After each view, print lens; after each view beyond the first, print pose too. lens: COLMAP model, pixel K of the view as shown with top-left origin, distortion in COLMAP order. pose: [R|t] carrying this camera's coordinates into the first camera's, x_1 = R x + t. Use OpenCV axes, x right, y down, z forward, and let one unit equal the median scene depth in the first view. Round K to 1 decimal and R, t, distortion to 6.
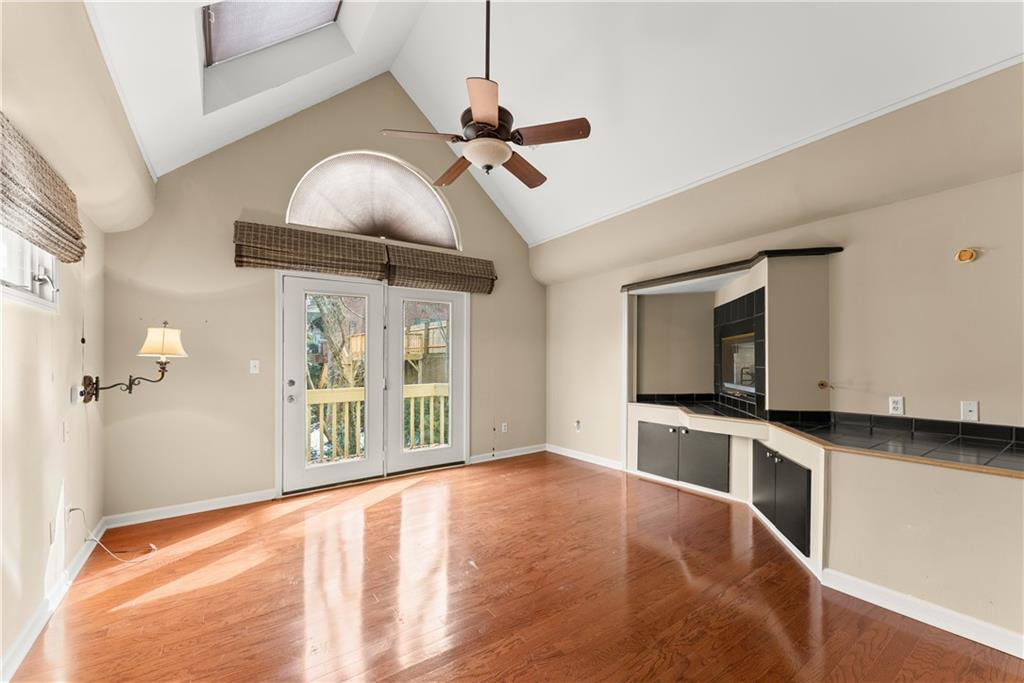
lens RADIAL K [[415.2, 0, 509.0], [0, 415.2, 341.1], [0, 0, 1]] dist [0.000847, 0.000204]
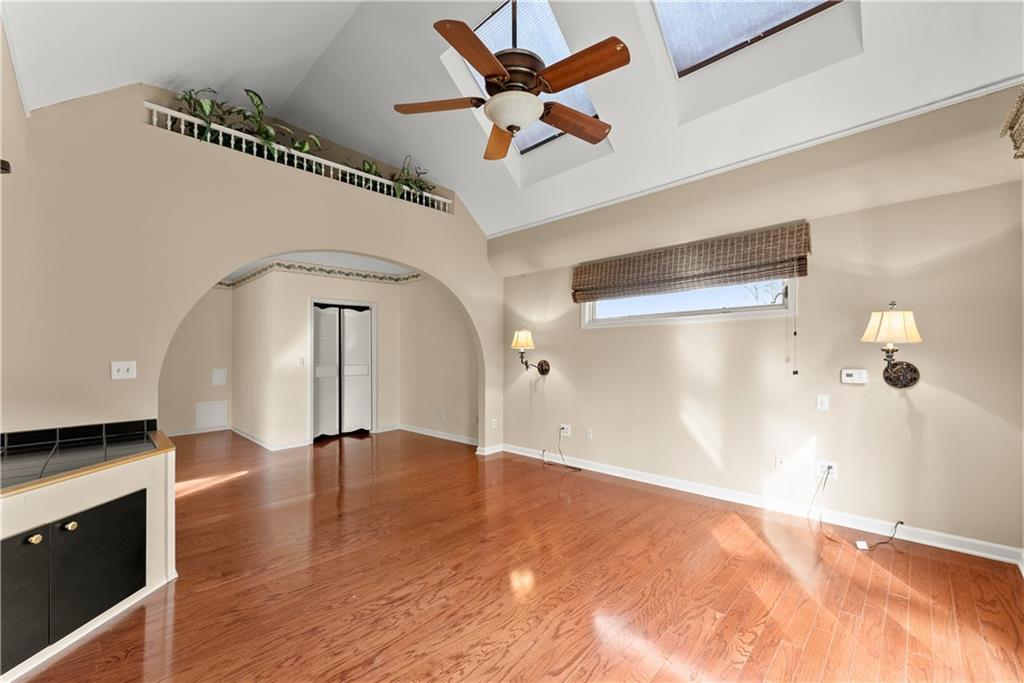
lens RADIAL K [[415.2, 0, 520.4], [0, 415.2, 349.6], [0, 0, 1]] dist [0.000847, 0.000204]
pose [[-0.977475, 0.024646, -0.209607, 0.069872], [0.033564, 0.998672, -0.039094, 0.050133], [0.208366, -0.045249, -0.977004, 1.433008]]
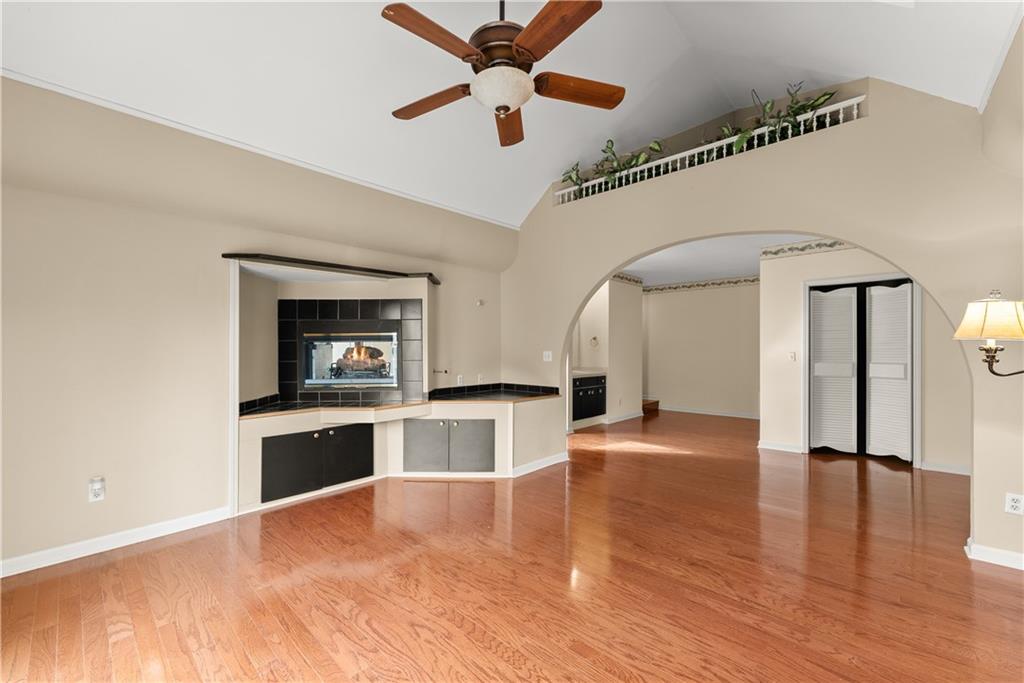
lens RADIAL K [[415.2, 0, 503.6], [0, 415.2, 339.9], [0, 0, 1]] dist [0.000847, 0.000204]
pose [[-0.202615, 0.033507, 0.978685, -0.653931], [-0.032349, 0.998640, -0.040887, 0.039521], [-0.978724, -0.039944, -0.201255, 0.913532]]
